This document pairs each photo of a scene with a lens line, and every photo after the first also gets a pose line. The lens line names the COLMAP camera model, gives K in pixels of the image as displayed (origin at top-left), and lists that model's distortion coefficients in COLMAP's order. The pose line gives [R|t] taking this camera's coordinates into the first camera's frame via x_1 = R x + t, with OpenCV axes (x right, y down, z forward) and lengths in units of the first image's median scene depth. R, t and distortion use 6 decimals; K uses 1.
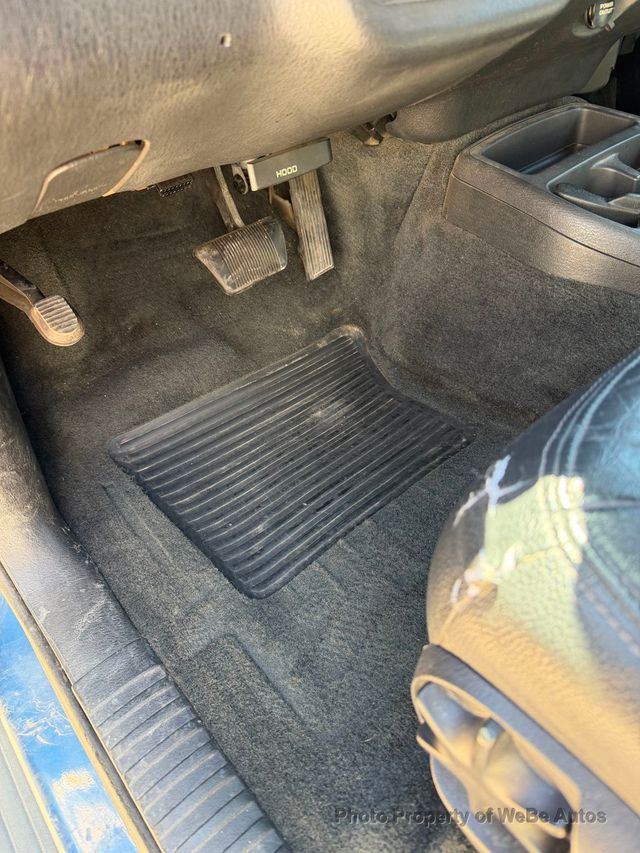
lens RADIAL K [[575.7, 0, 327.1], [0, 575.7, 426.7], [0, 0, 1]] dist [0.061095, -0.082495]
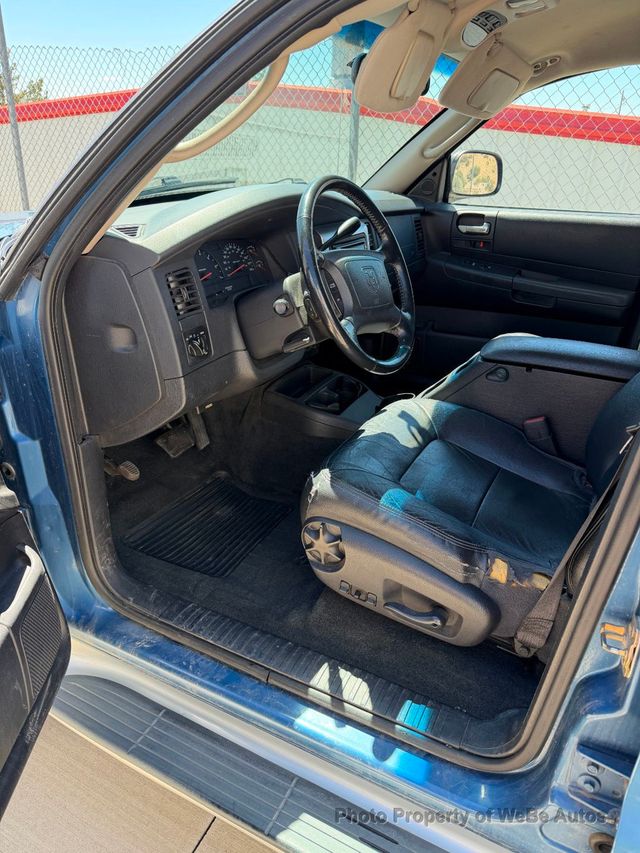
lens RADIAL K [[575.7, 0, 320.3], [0, 575.7, 426.1], [0, 0, 1]] dist [0.061095, -0.082495]
pose [[0.922457, -0.085965, 0.376407, -0.425021], [0.196909, 0.943331, -0.267122, 0.306513], [-0.332113, 0.320527, 0.887110, -1.015769]]
